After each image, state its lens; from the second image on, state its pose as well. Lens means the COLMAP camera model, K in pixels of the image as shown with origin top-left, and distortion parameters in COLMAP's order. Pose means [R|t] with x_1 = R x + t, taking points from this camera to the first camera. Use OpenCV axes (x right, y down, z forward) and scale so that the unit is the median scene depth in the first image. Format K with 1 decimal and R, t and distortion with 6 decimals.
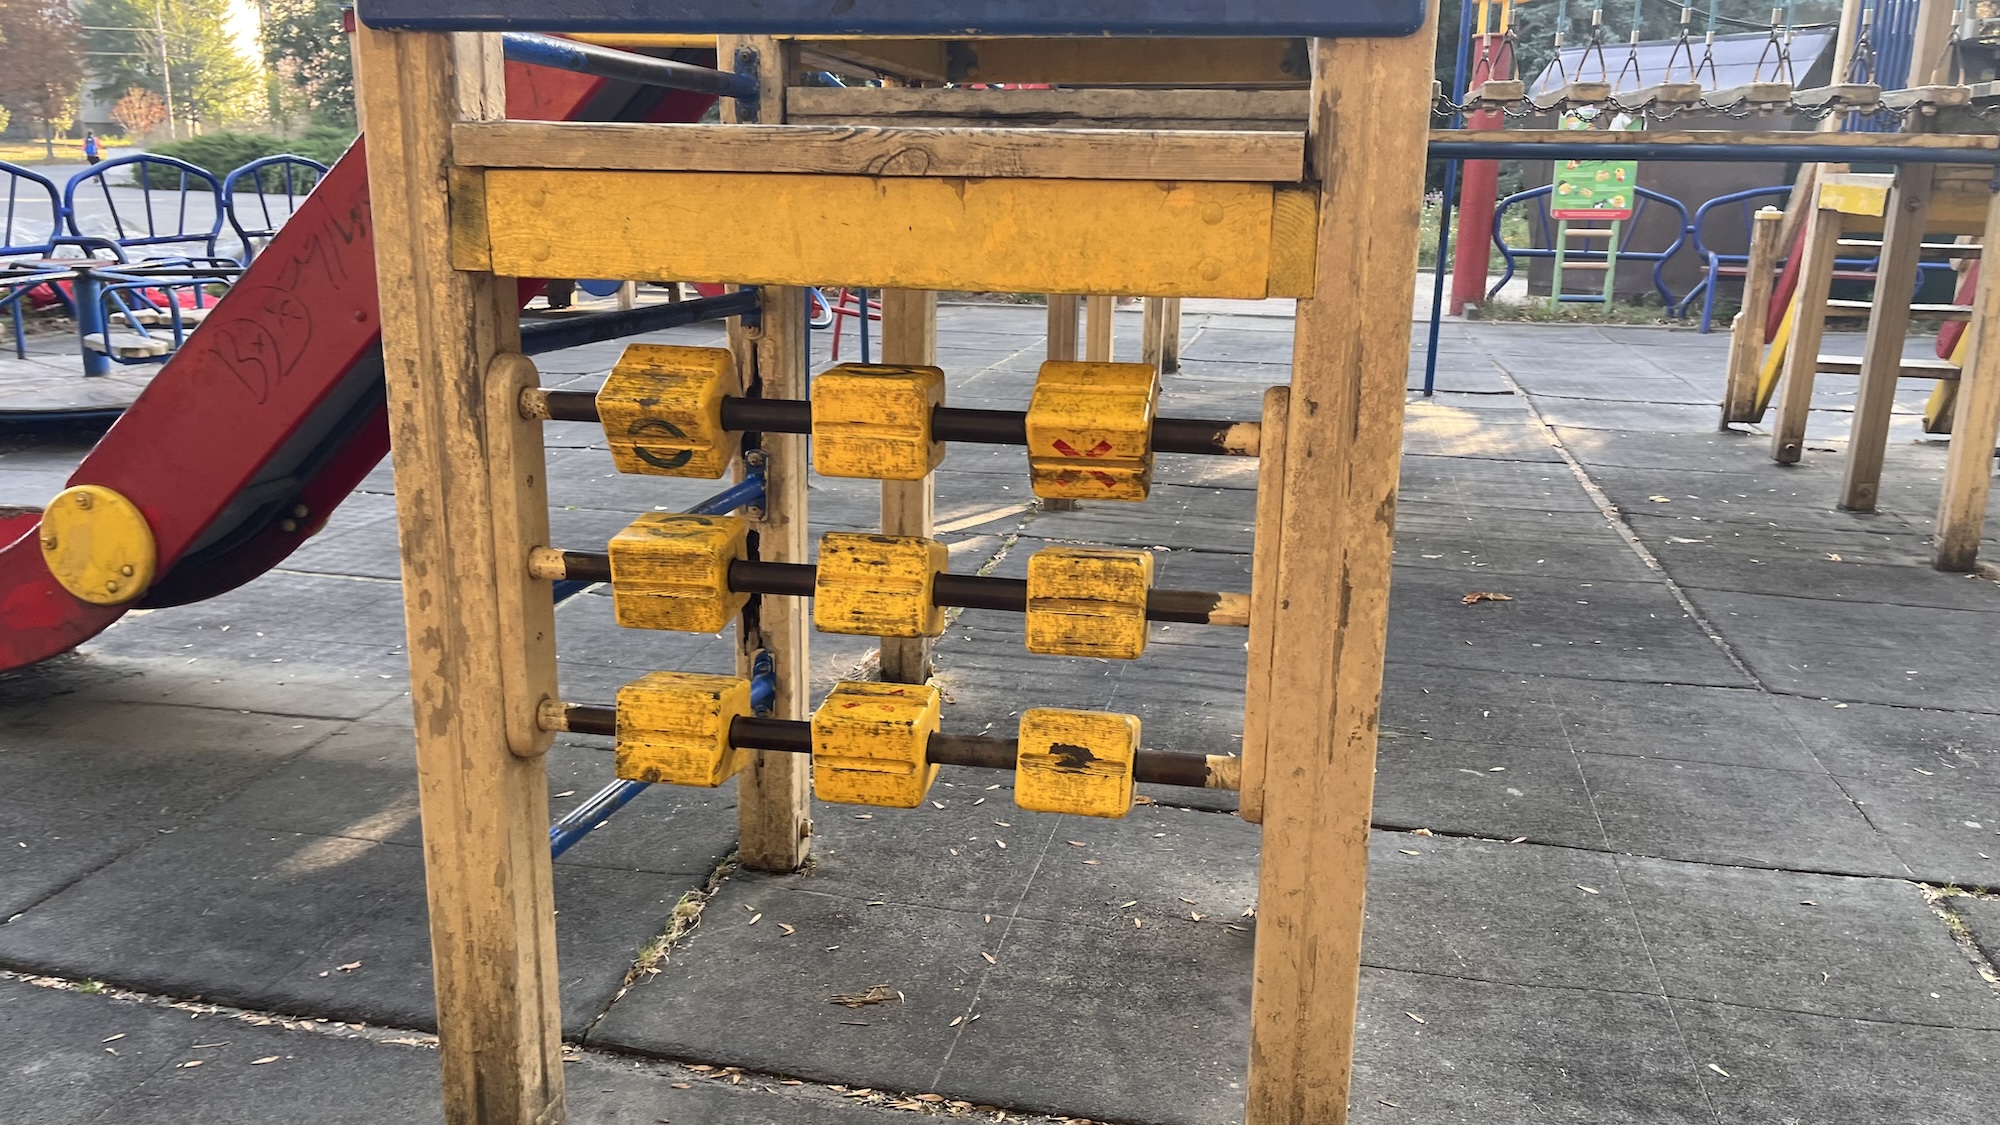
lens RADIAL K [[1510.5, 0, 994.2], [0, 1510.5, 572.5], [0, 0, 1]] dist [0.033550, -0.048559]
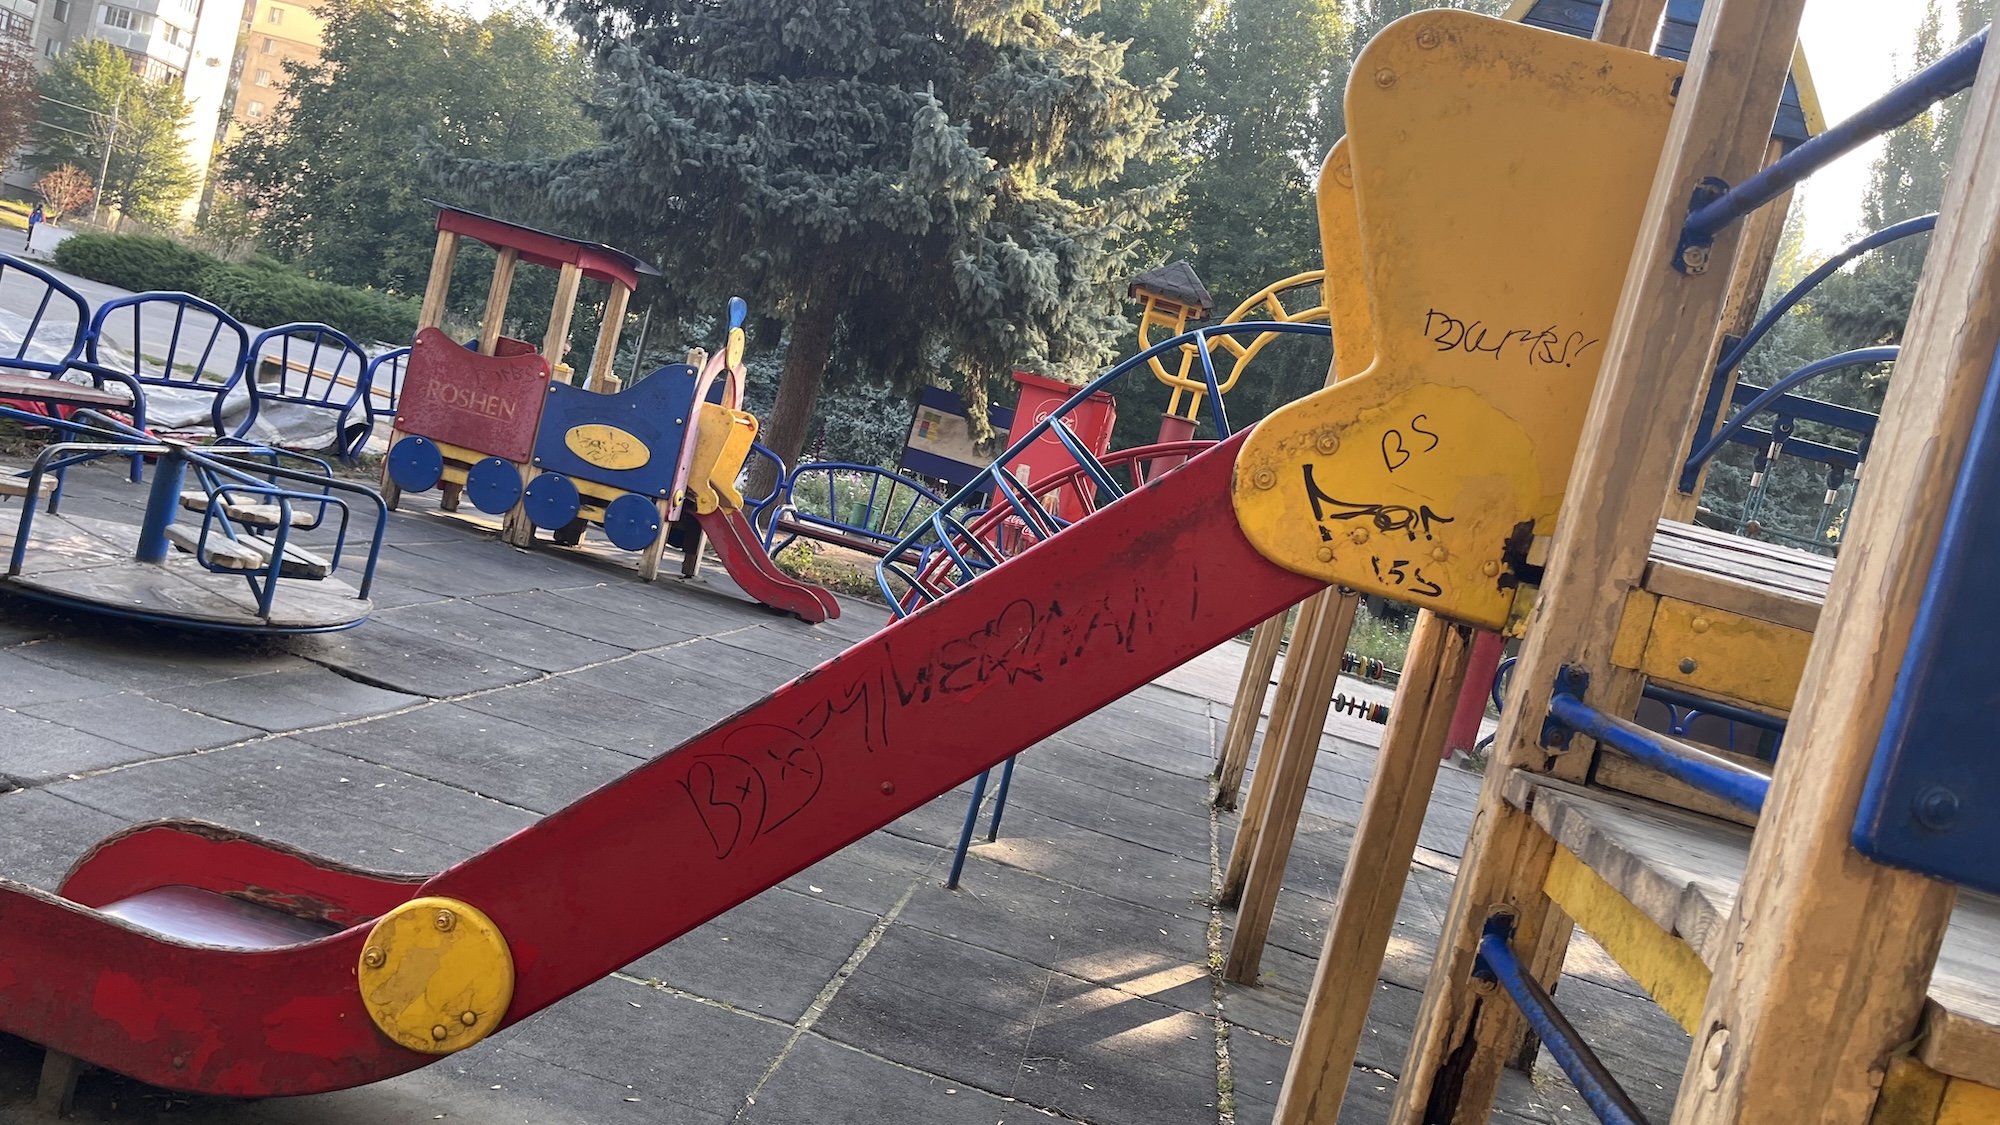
lens RADIAL K [[1510.5, 0, 1007.2], [0, 1510.5, 562.9], [0, 0, 1]] dist [0.033550, -0.048559]
pose [[0.967344, 0.233637, 0.098279, -0.115723], [-0.210723, 0.956779, -0.200425, -0.033970], [-0.140858, 0.173170, 0.974767, 0.042175]]
